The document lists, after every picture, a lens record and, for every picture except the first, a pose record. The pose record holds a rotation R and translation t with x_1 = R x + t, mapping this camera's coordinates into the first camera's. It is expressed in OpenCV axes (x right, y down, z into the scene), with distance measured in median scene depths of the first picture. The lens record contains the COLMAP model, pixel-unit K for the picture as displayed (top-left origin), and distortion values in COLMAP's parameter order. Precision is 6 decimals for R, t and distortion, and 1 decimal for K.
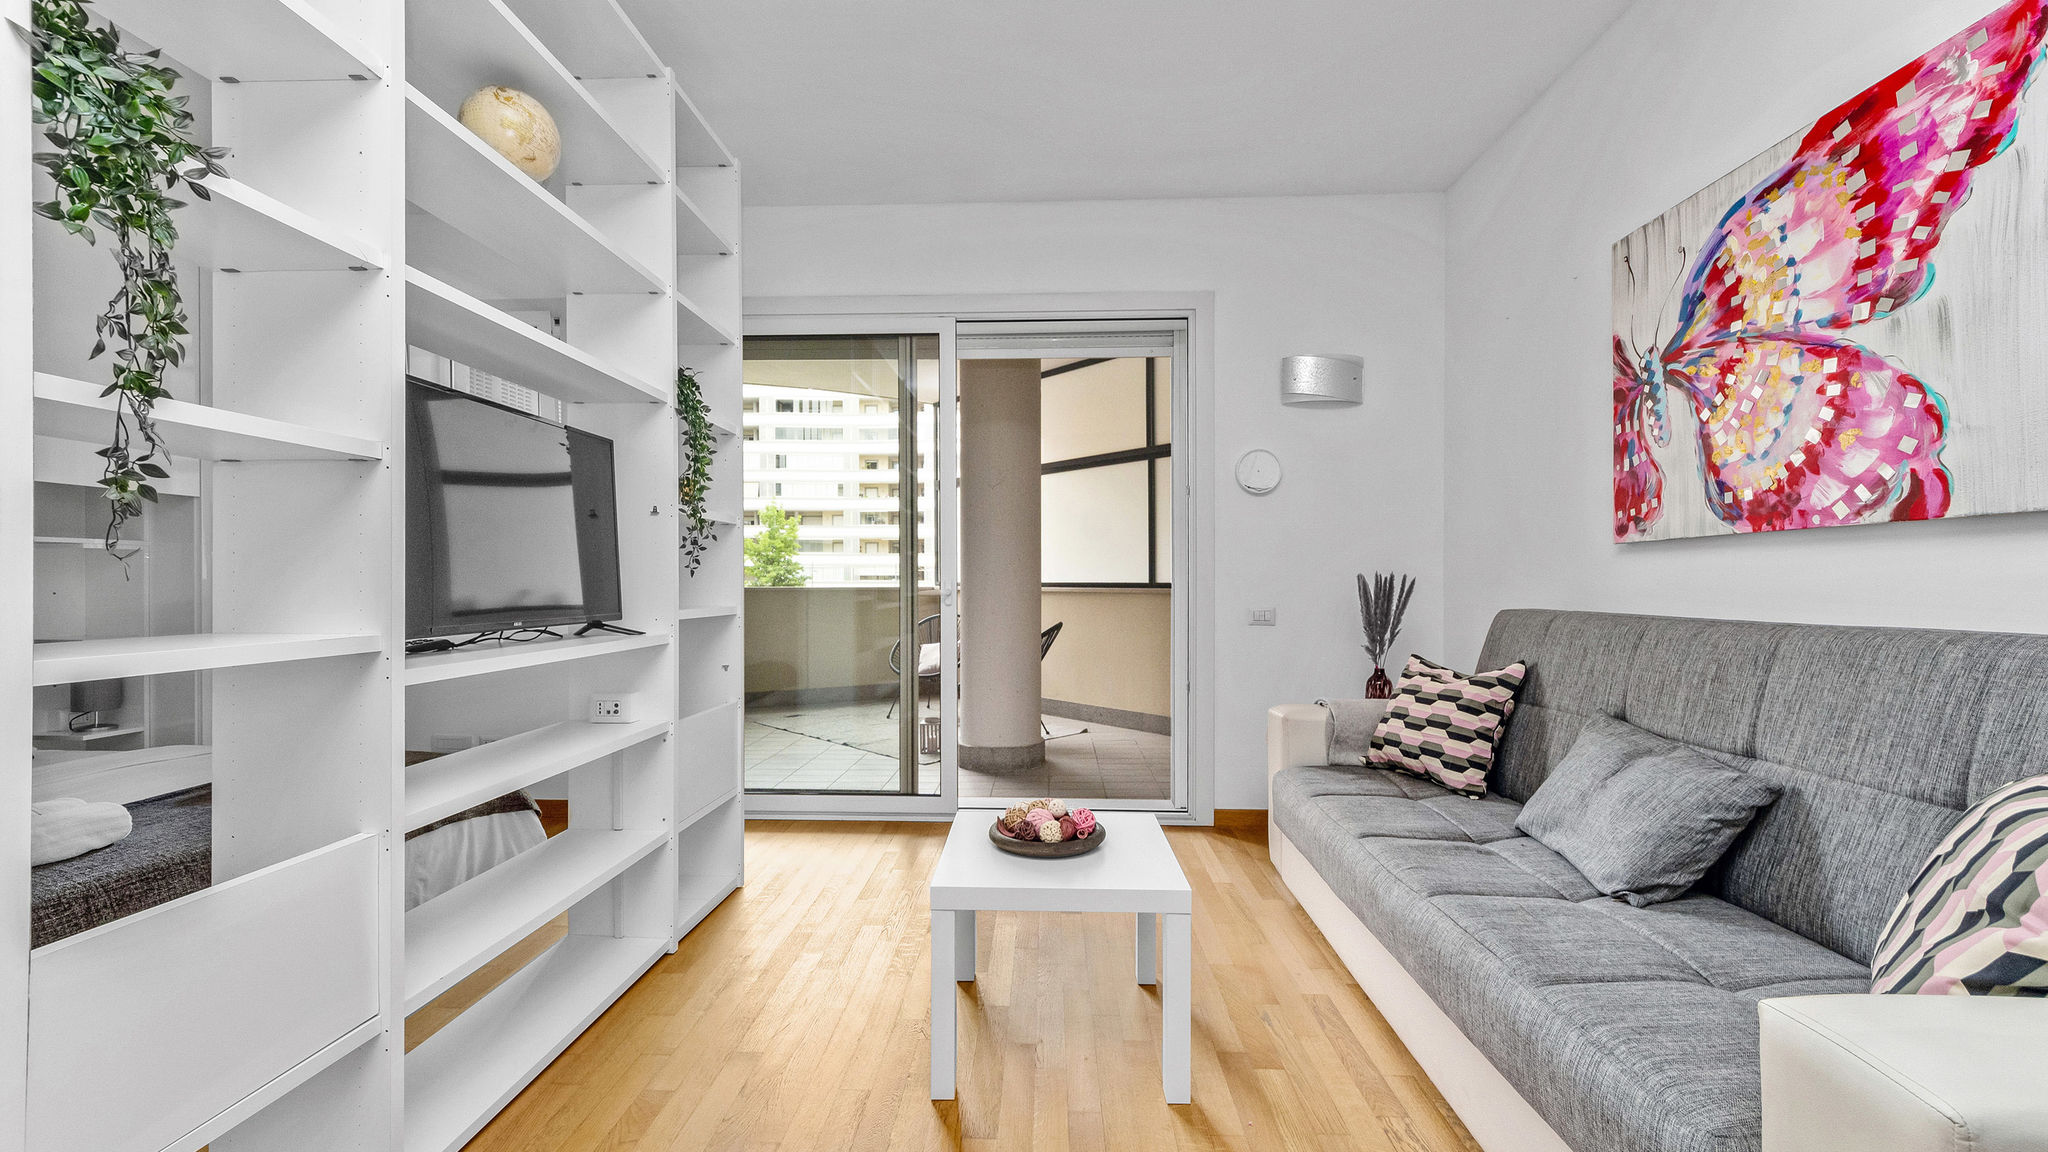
lens RADIAL K [[798.4, 0, 1024.6], [0, 798.4, 585.2], [0, 0, 1]] dist [-0.001006, -0.000003]
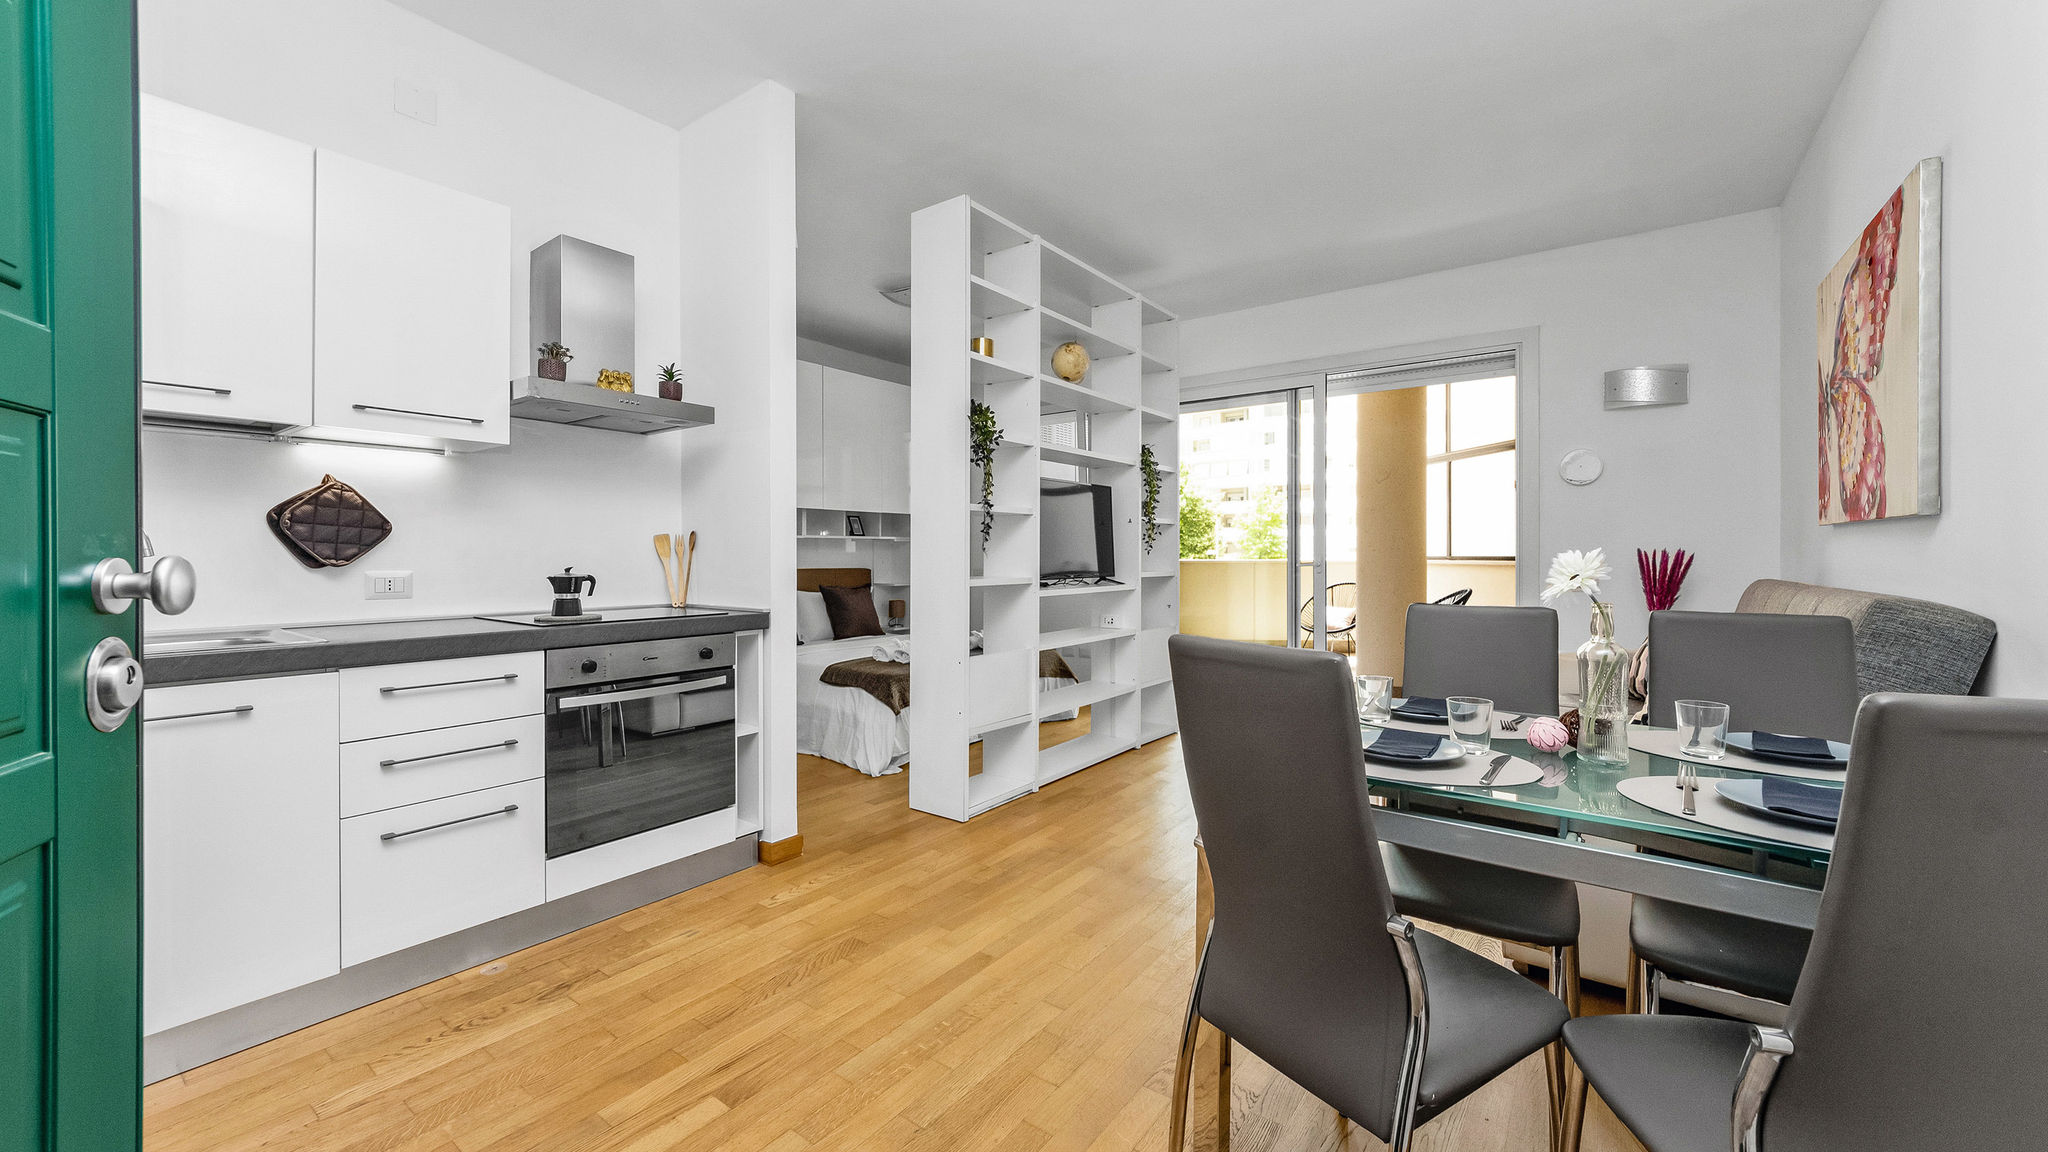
lens RADIAL K [[789.1, 0, 1028.6], [0, 789.1, 548.2], [0, 0, 1]] dist [0.002791, 0.000098]
pose [[0.827251, -0.005359, -0.561807, 0.469891], [-0.001304, 0.999934, -0.011458, -0.004340], [0.561831, 0.010212, 0.827189, -0.830799]]
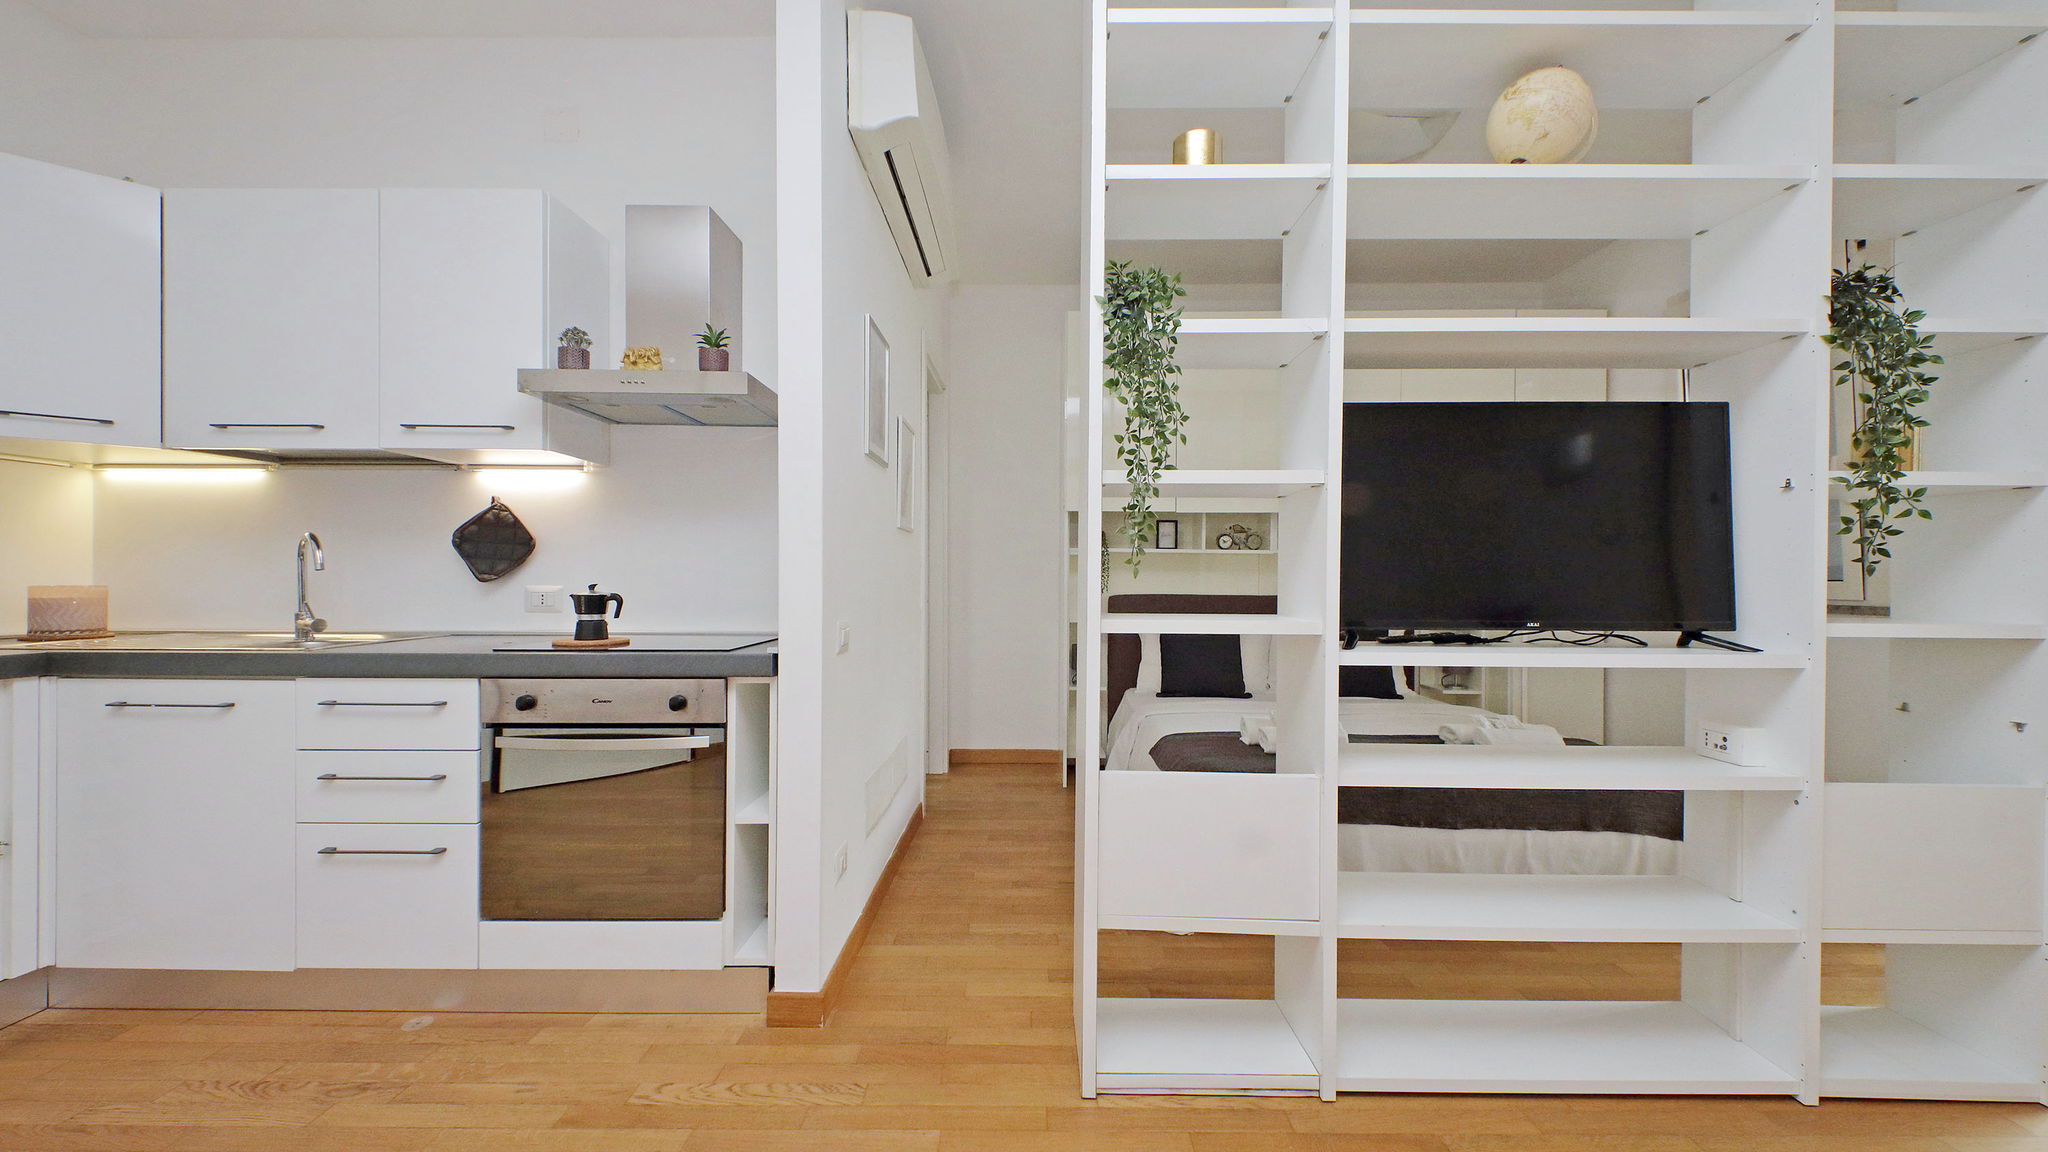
lens RADIAL K [[782.9, 0, 1025.0], [0, 782.9, 583.4], [0, 0, 1]] dist [0.032147, -0.014336]
pose [[0.035099, 0.006635, -0.999362, 0.275393], [-0.009814, 0.999932, 0.006294, -0.001244], [0.999336, 0.009587, 0.035162, 0.314101]]
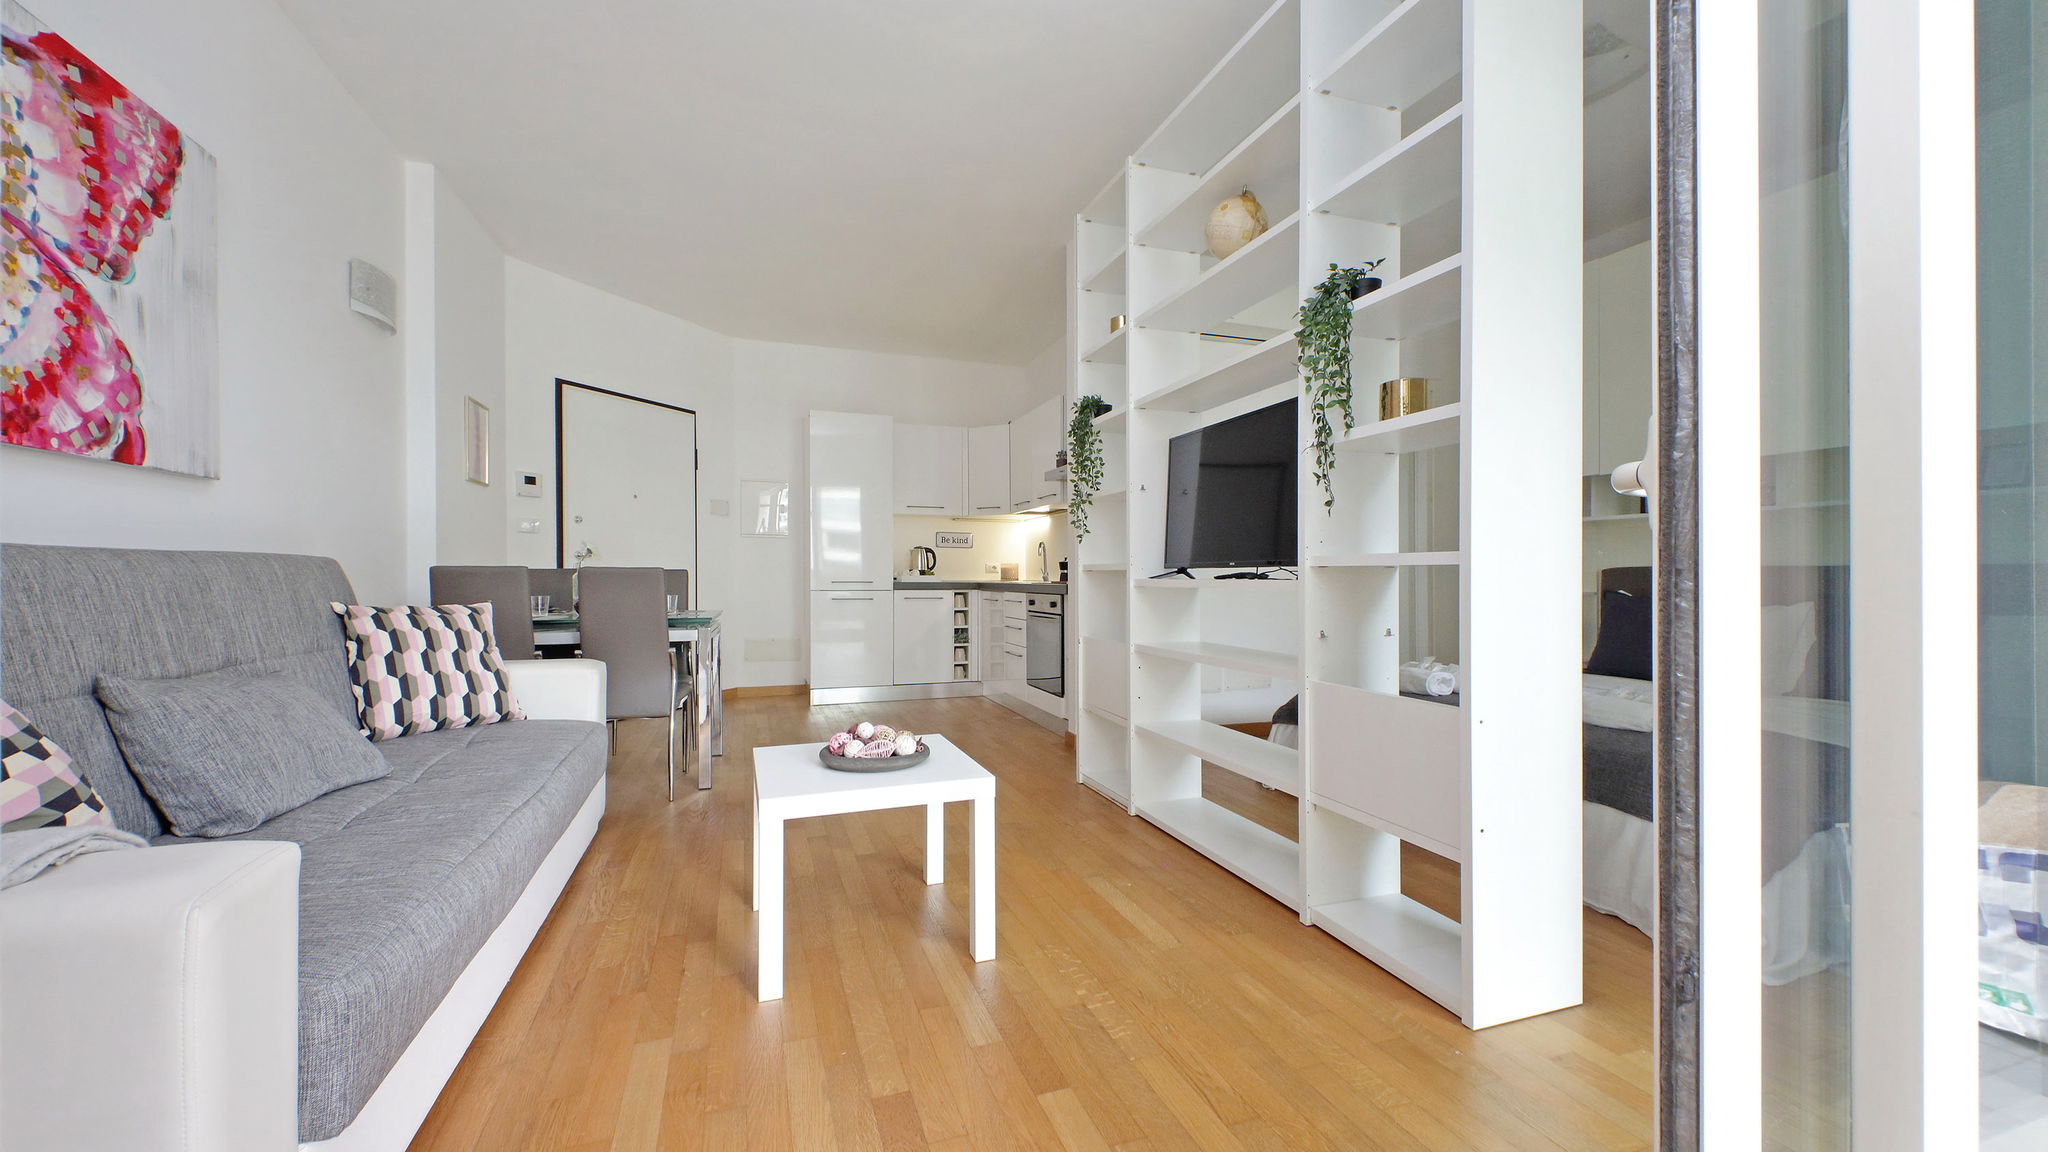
lens RADIAL K [[788.8, 0, 1039.8], [0, 788.8, 590.4], [0, 0, 1]] dist [0.017269, -0.003660]
pose [[-0.923708, 0.006162, -0.383049, 0.222861], [-0.002407, 0.999758, 0.021888, 0.062262], [0.383091, 0.021140, -0.923469, 2.020045]]
